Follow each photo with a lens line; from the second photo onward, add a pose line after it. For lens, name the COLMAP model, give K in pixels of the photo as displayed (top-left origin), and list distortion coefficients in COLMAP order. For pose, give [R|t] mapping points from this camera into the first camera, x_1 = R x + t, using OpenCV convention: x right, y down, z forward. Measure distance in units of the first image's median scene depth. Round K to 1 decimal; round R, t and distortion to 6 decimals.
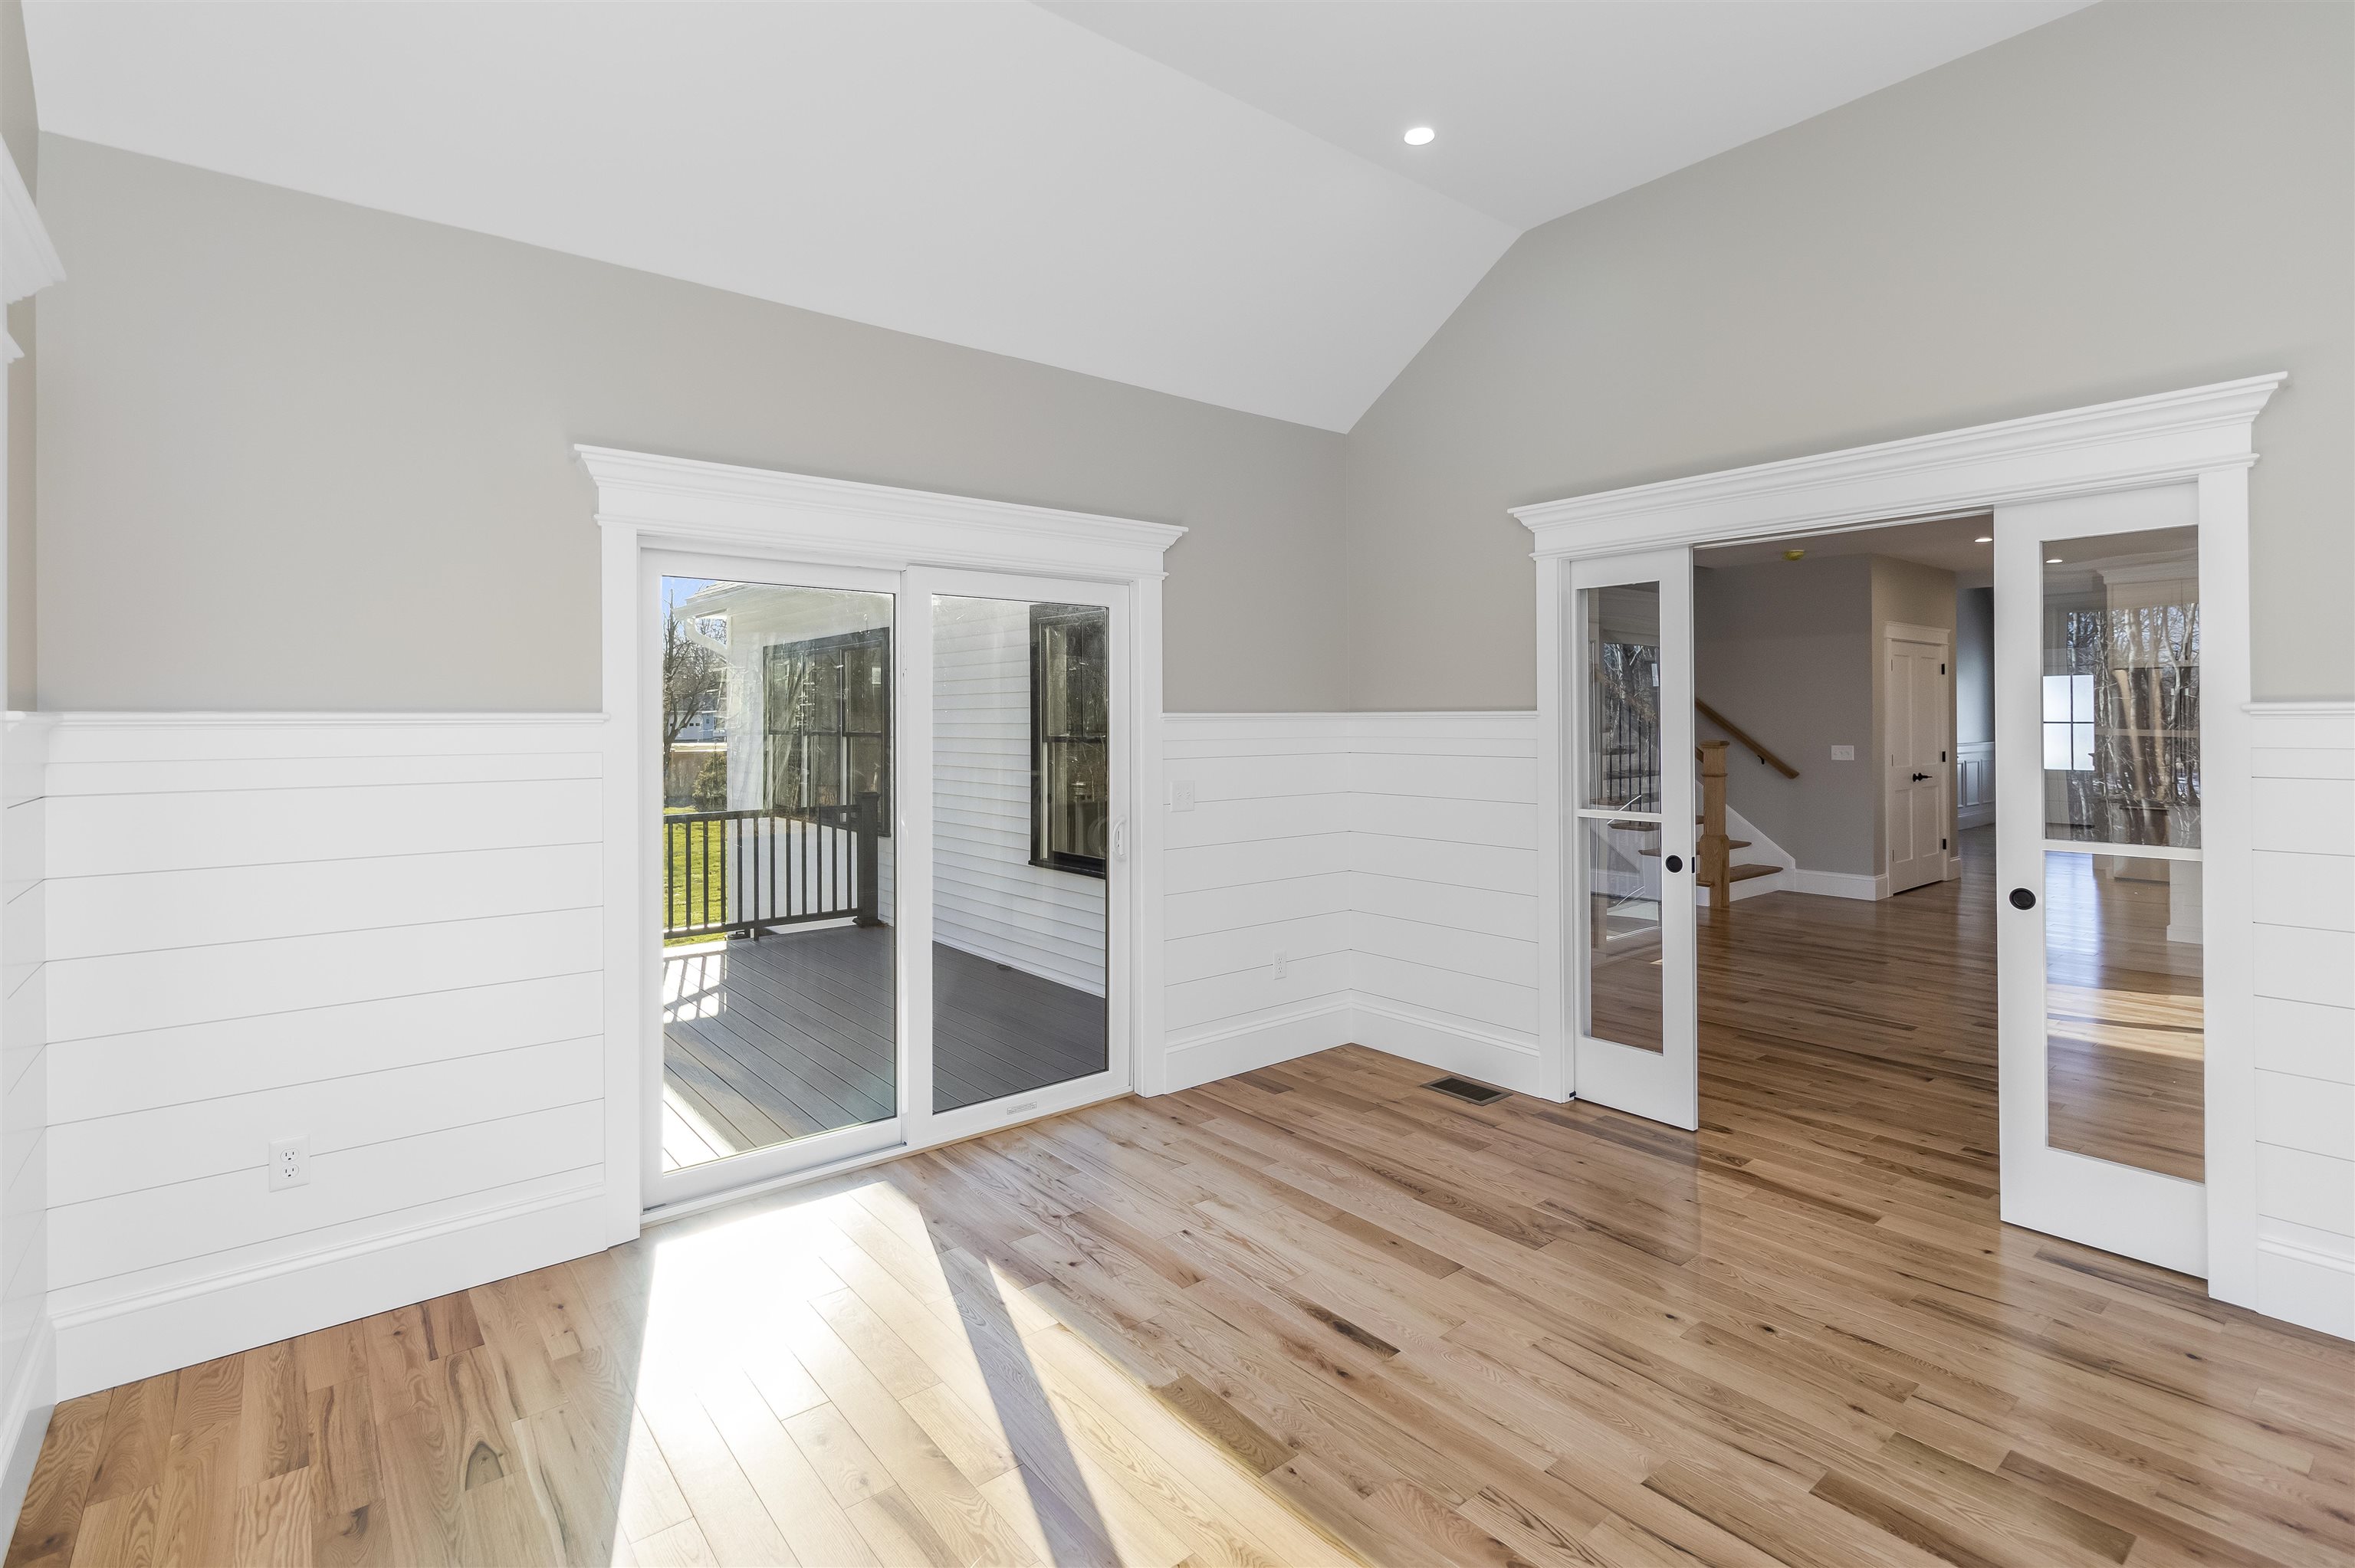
lens RADIAL K [[1113.3, 0, 1179.6], [0, 1113.3, 722.3], [0, 0, 1]] dist [0.001311, 0.000156]
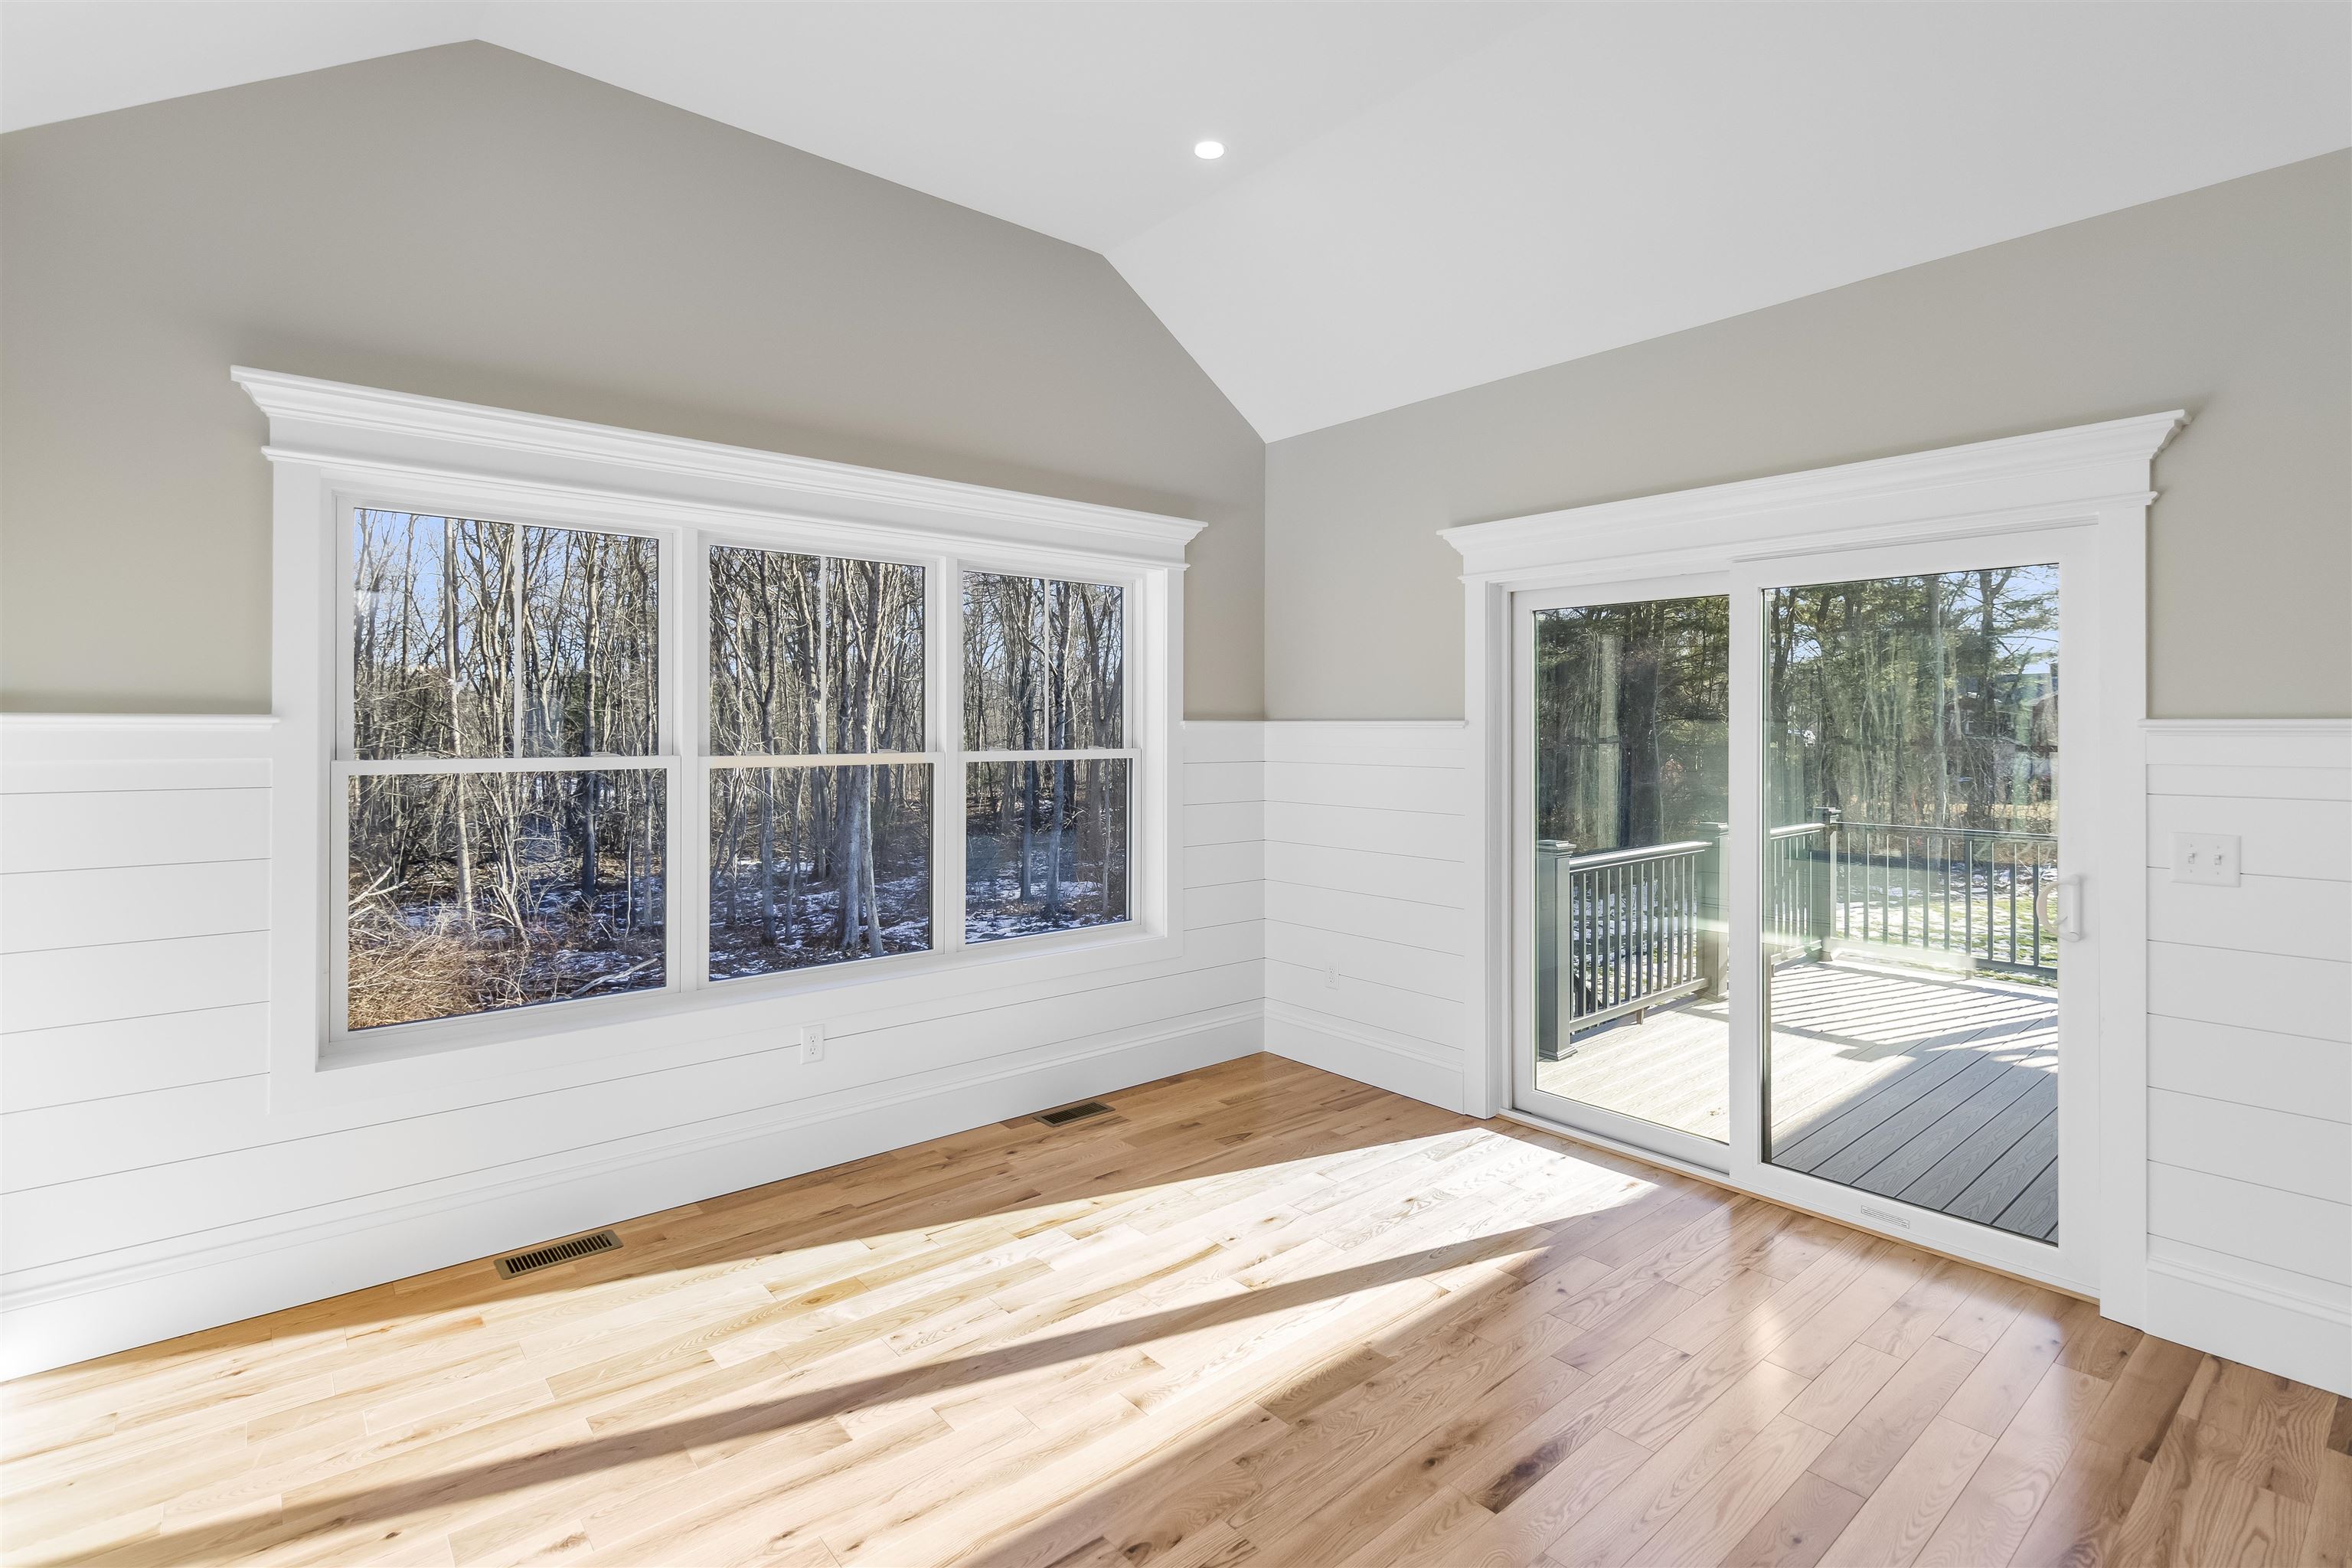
lens RADIAL K [[1087.5, 0, 1181.0], [0, 1087.5, 723.2], [0, 0, 1]] dist [0.009303, 0.000576]
pose [[0.030098, 0.004534, -0.999537, 0.952250], [-0.004823, 0.999979, 0.004391, -0.010715], [0.999535, 0.004689, 0.030119, 0.722973]]
